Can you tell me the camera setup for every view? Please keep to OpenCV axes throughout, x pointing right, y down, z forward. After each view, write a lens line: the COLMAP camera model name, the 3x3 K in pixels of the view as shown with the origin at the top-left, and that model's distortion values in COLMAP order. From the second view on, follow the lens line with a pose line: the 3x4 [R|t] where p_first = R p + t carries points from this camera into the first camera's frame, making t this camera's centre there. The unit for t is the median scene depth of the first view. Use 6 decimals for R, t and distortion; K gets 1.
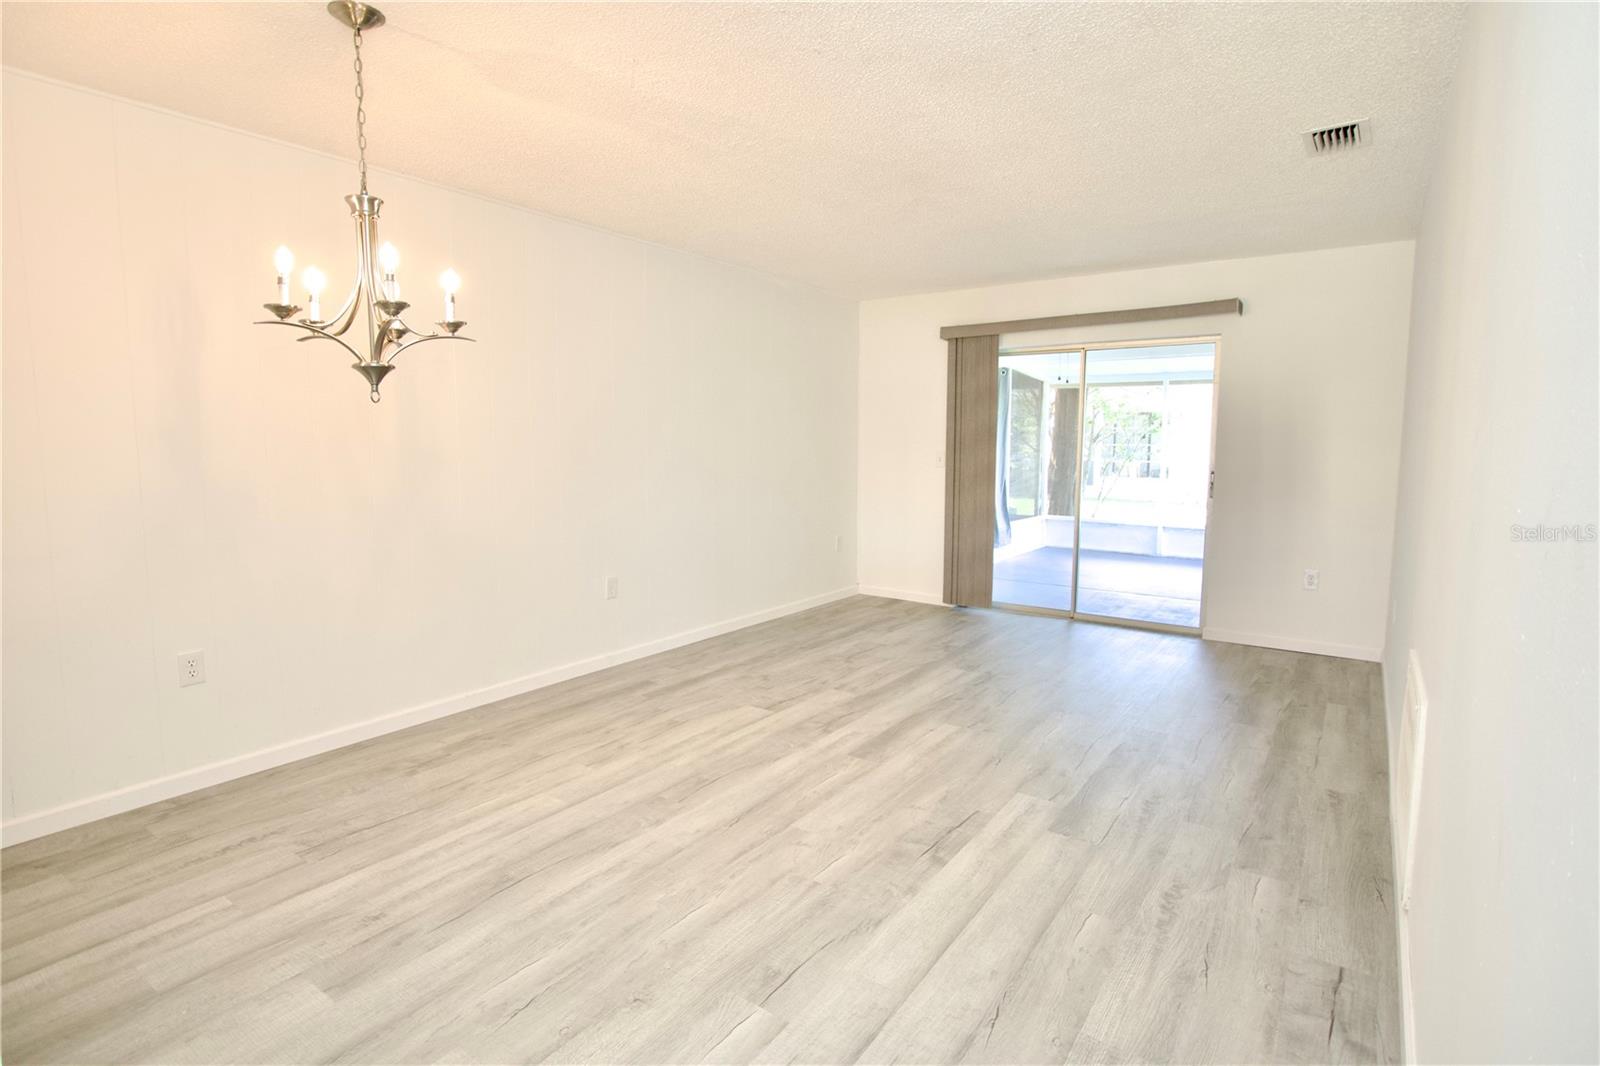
lens RADIAL K [[802.2, 0, 798.2], [0, 802.2, 525.9], [0, 0, 1]] dist [-0.010455, 0.000328]
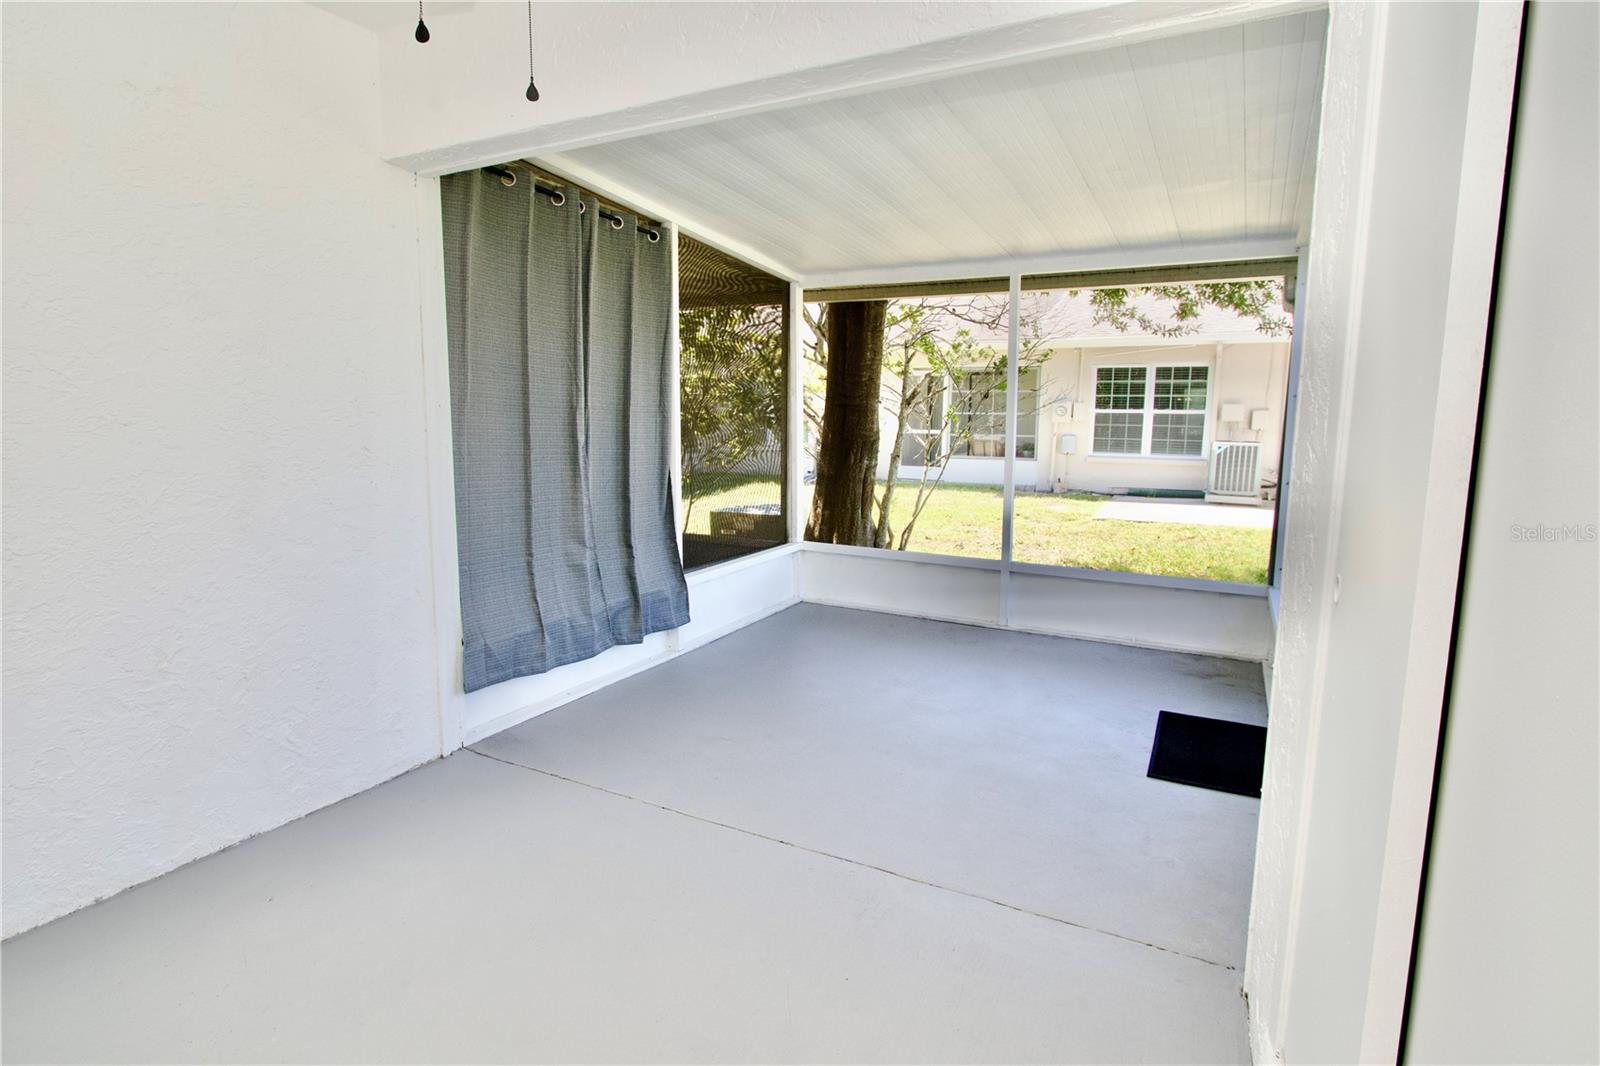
lens RADIAL K [[802.2, 0, 798.2], [0, 802.2, 525.9], [0, 0, 1]] dist [-0.010455, 0.000328]
pose [[0.990816, -0.017250, 0.134115, 0.234426], [0.012451, 0.999254, 0.036544, -0.042837], [-0.134646, -0.034539, 0.990292, 0.474417]]
